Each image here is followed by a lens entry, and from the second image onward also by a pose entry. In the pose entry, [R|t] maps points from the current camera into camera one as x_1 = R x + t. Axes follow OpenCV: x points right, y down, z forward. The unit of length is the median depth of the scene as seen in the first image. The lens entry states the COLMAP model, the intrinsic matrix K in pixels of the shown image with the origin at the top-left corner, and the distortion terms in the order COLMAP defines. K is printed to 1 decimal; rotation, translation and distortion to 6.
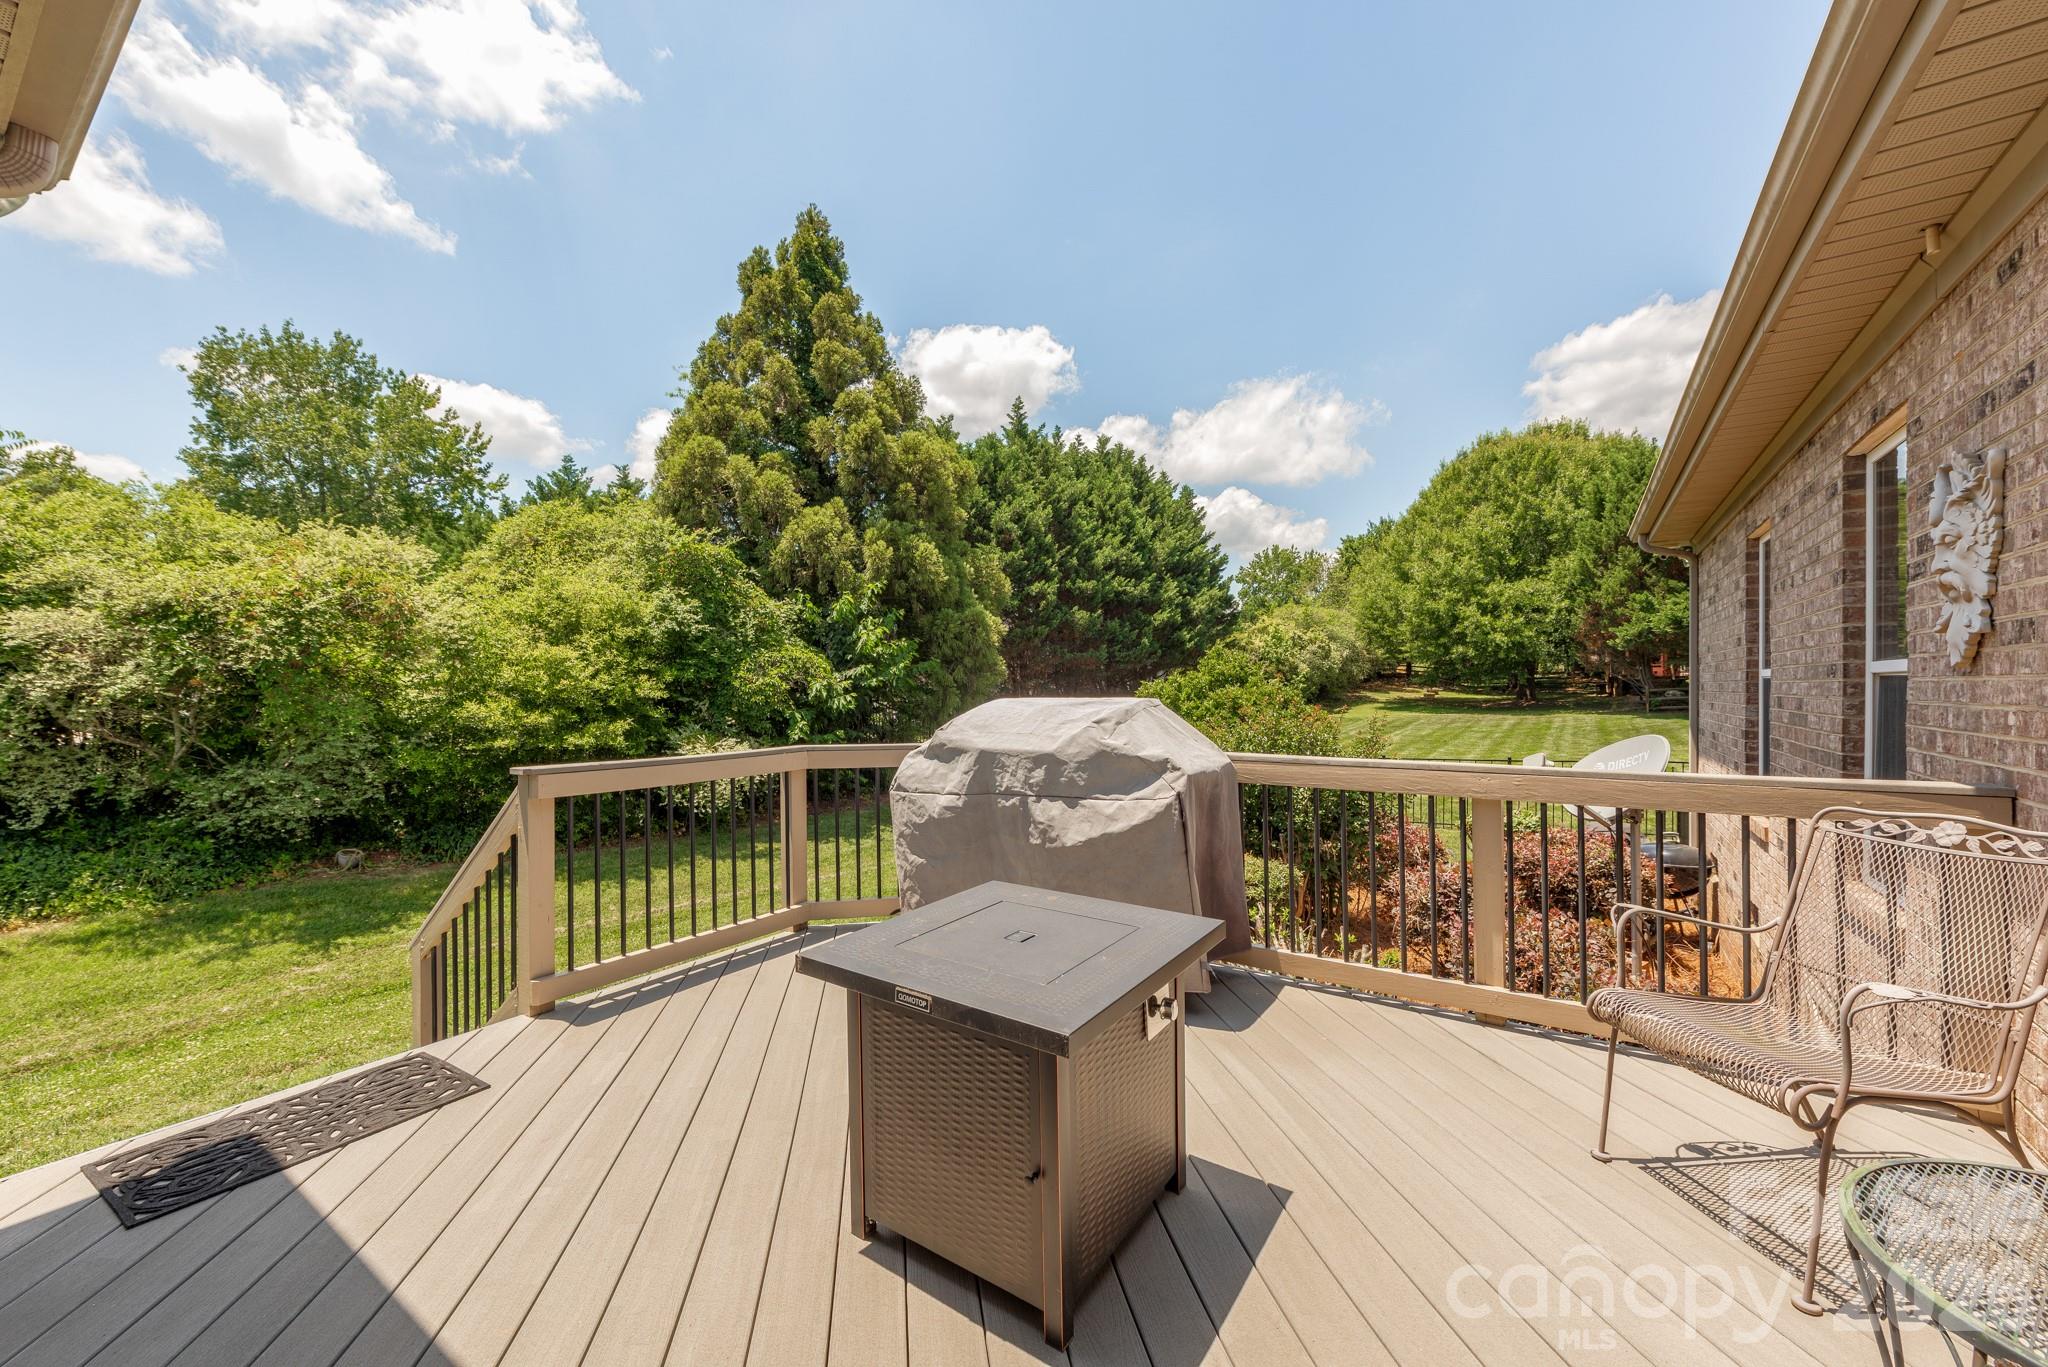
lens RADIAL K [[800.2, 0, 1033.8], [0, 800.2, 676.3], [0, 0, 1]] dist [0.007743, -0.000398]
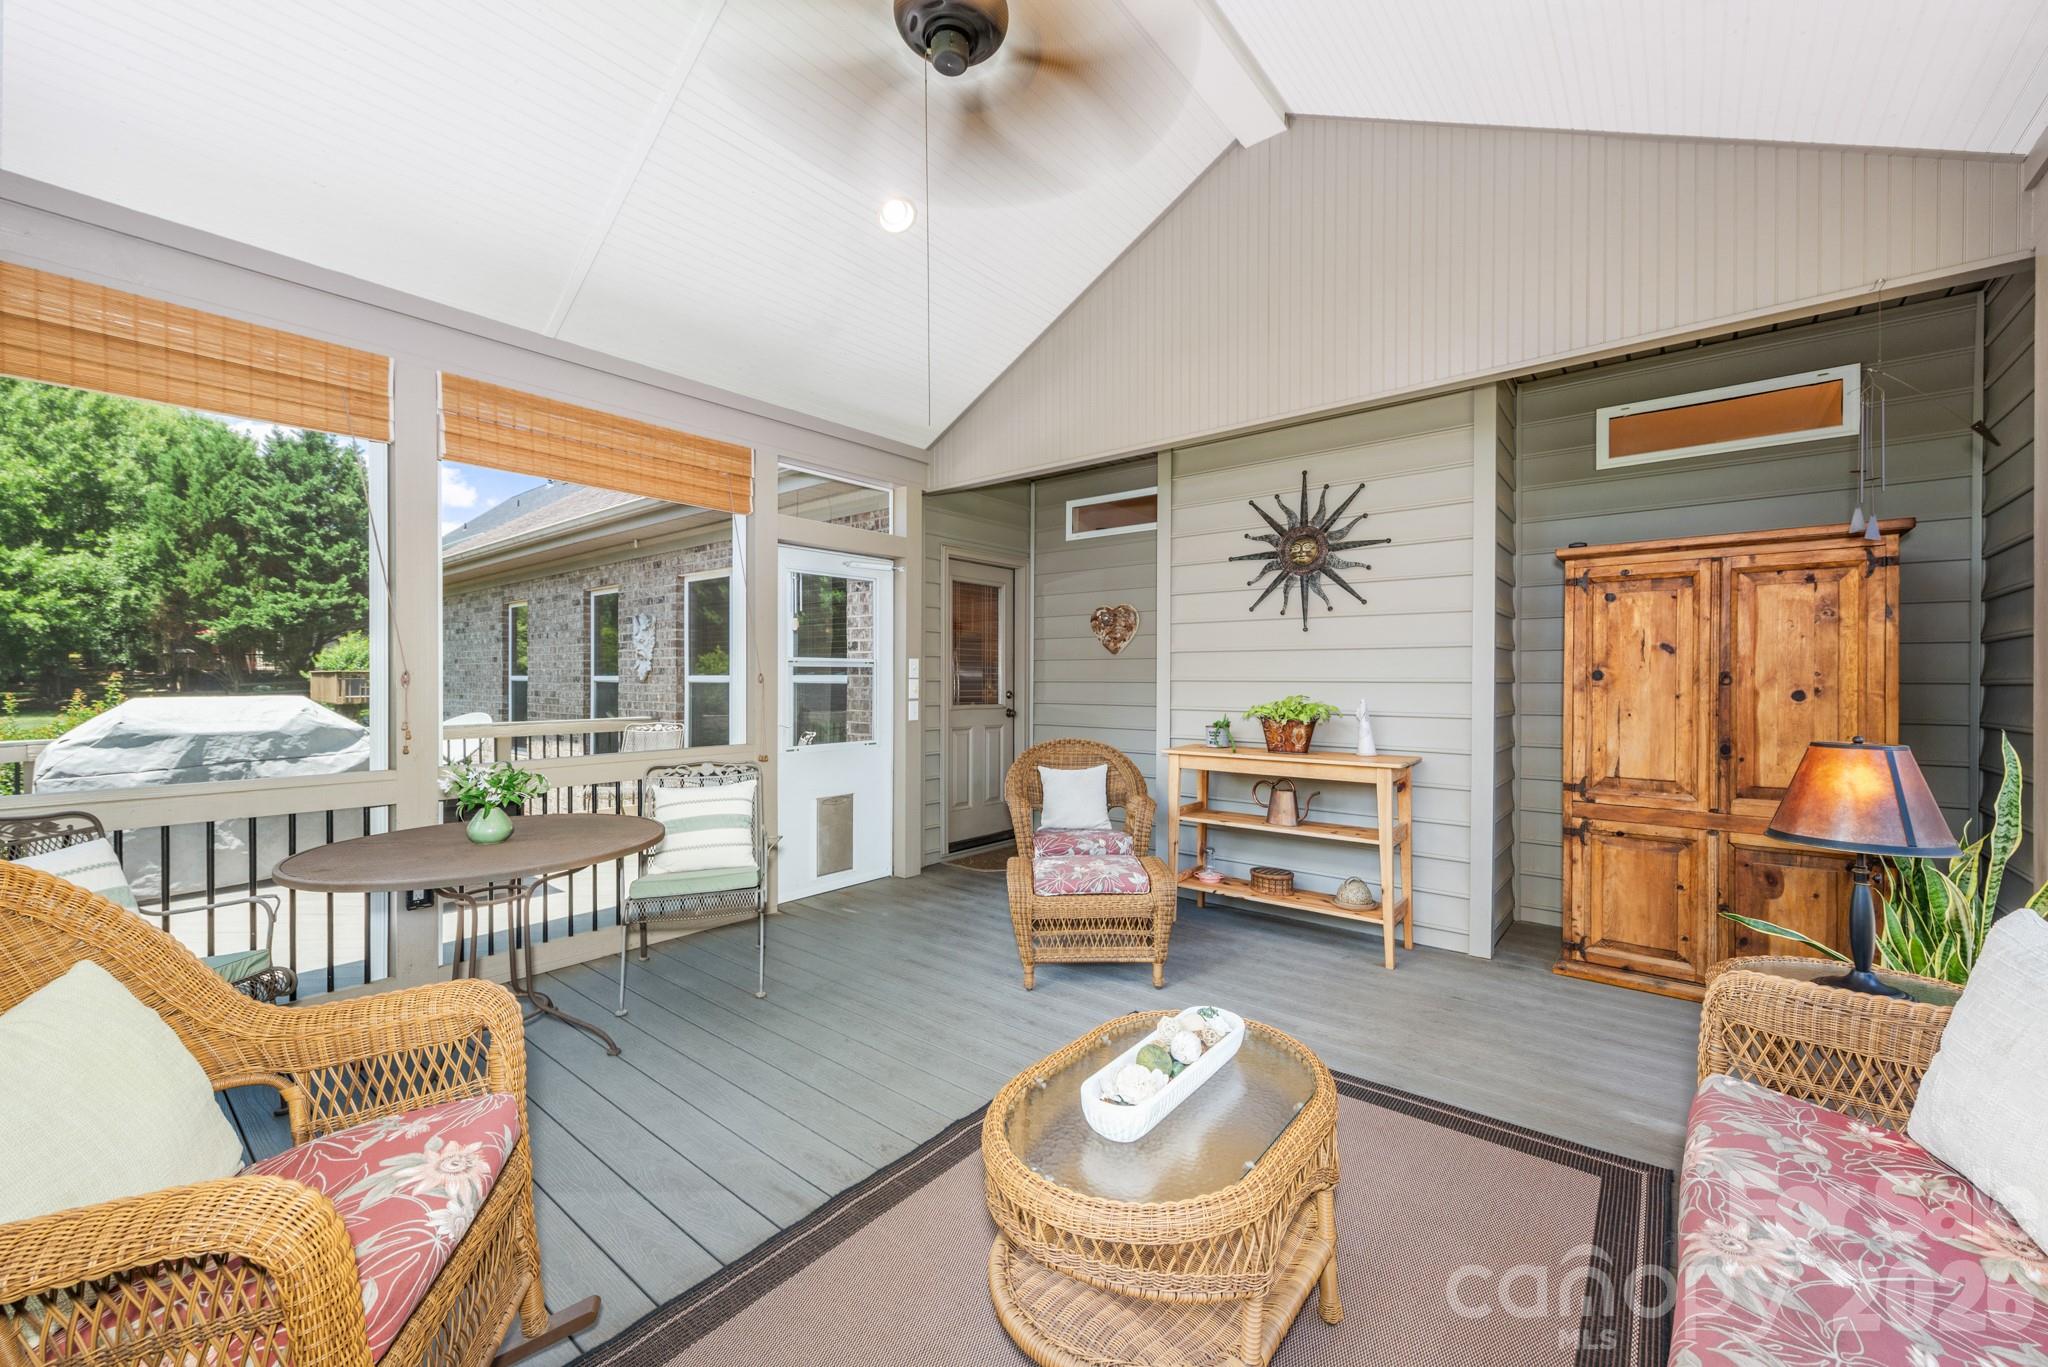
lens RADIAL K [[800.2, 0, 1033.8], [0, 800.2, 676.3], [0, 0, 1]] dist [0.007743, -0.000398]
pose [[0.097907, 0.006407, 0.995175, -0.124040], [-0.013051, 0.999902, -0.005153, -0.002172], [-0.995110, -0.012484, 0.097981, -0.056915]]
